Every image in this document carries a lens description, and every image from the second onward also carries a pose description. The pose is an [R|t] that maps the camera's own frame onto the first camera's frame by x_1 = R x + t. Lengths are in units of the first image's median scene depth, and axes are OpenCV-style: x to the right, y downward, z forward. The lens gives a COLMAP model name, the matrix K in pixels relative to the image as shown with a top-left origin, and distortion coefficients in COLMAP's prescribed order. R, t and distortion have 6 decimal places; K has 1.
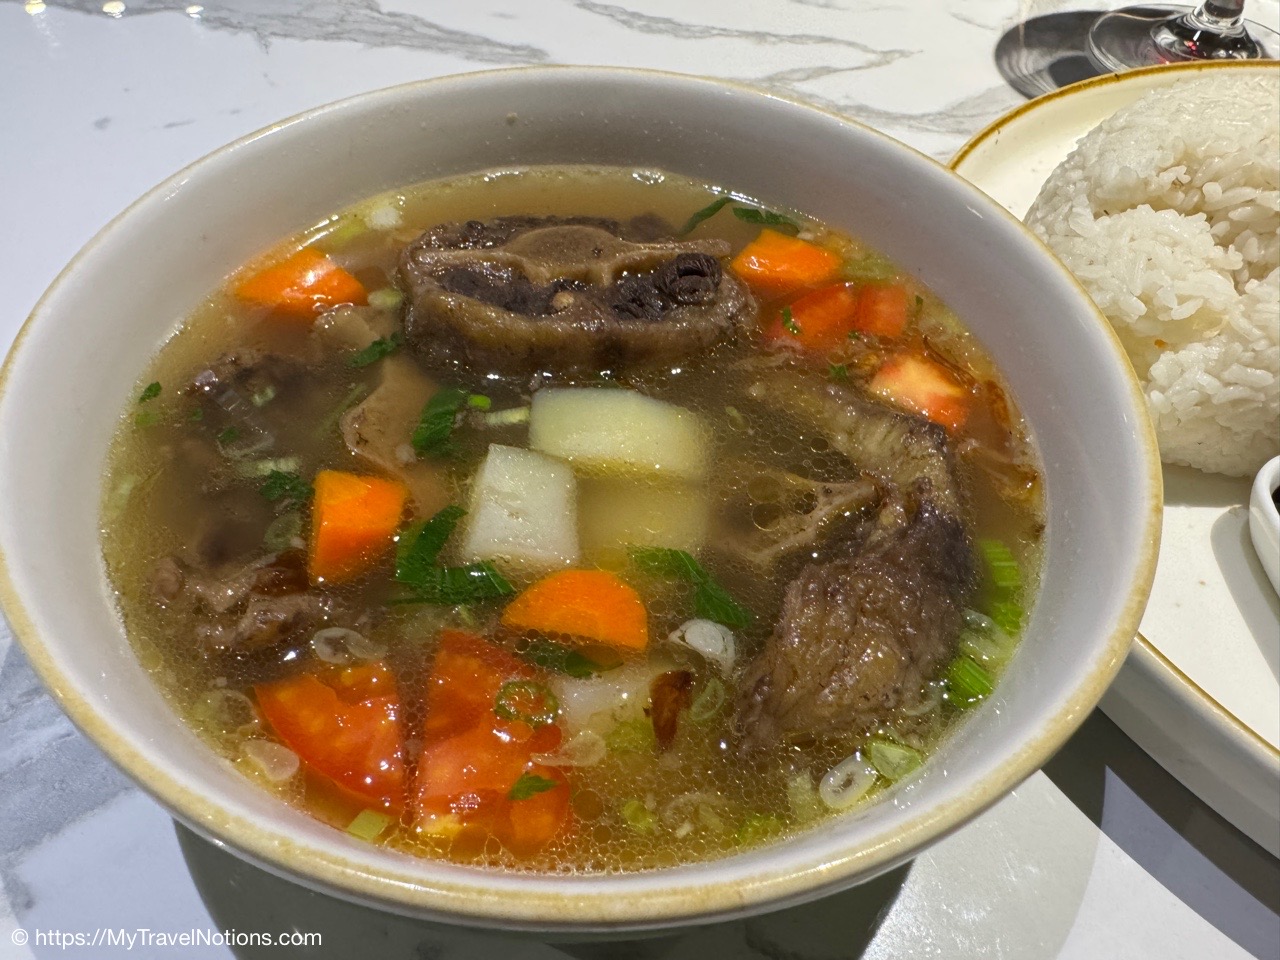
lens RADIAL K [[899.9, 0, 636.4], [0, 899.9, 480.5], [0, 0, 1]] dist [-0.009481, 0.000239]
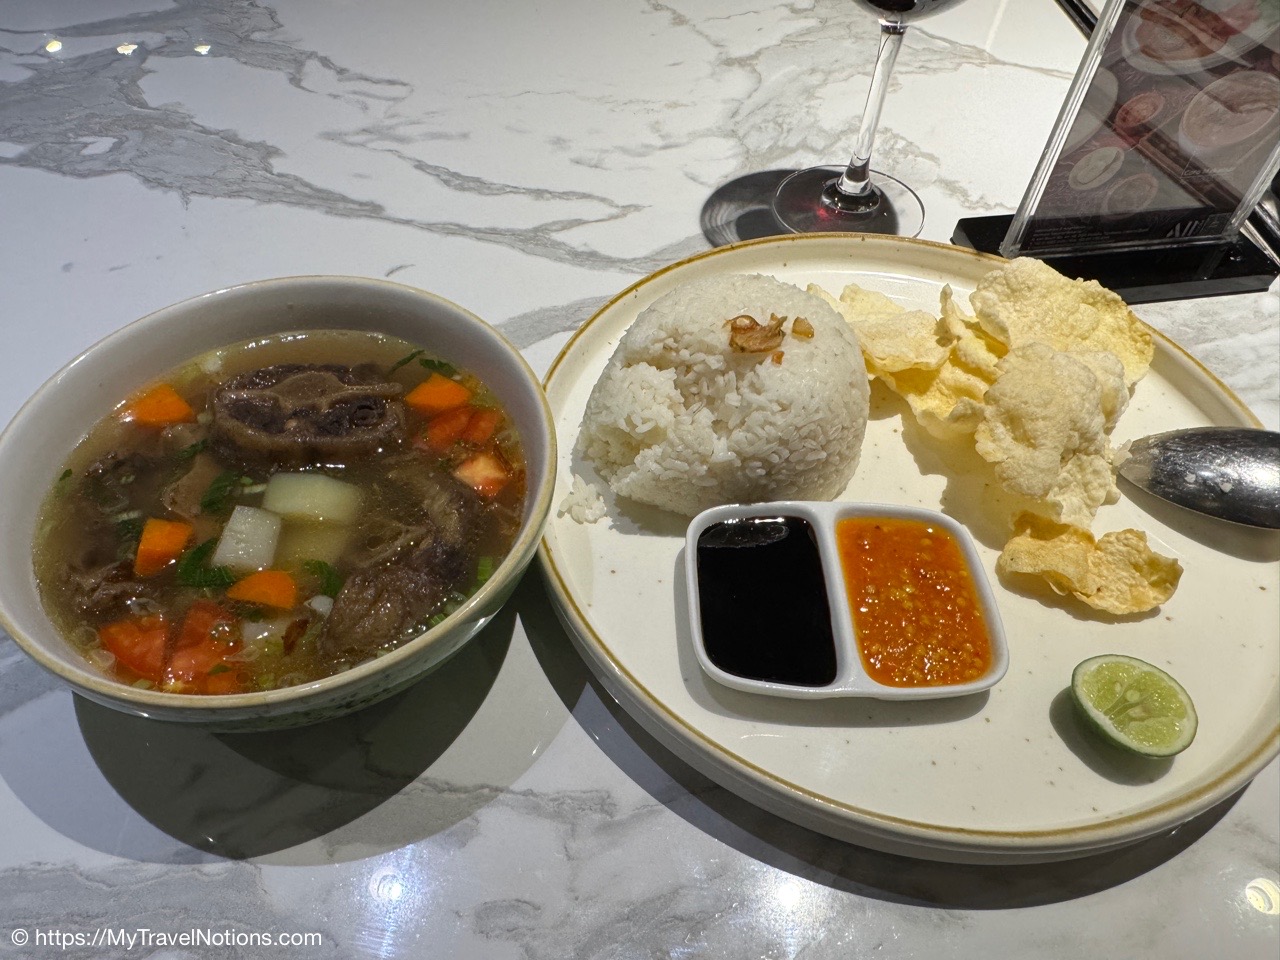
lens RADIAL K [[899.9, 0, 643.7], [0, 899.9, 479.4], [0, 0, 1]] dist [-0.009481, 0.000239]
pose [[0.999966, 0.002970, -0.007744, 0.637521], [-0.003058, 0.999930, -0.011423, -0.067733], [0.007709, 0.011446, 0.999905, -0.806696]]
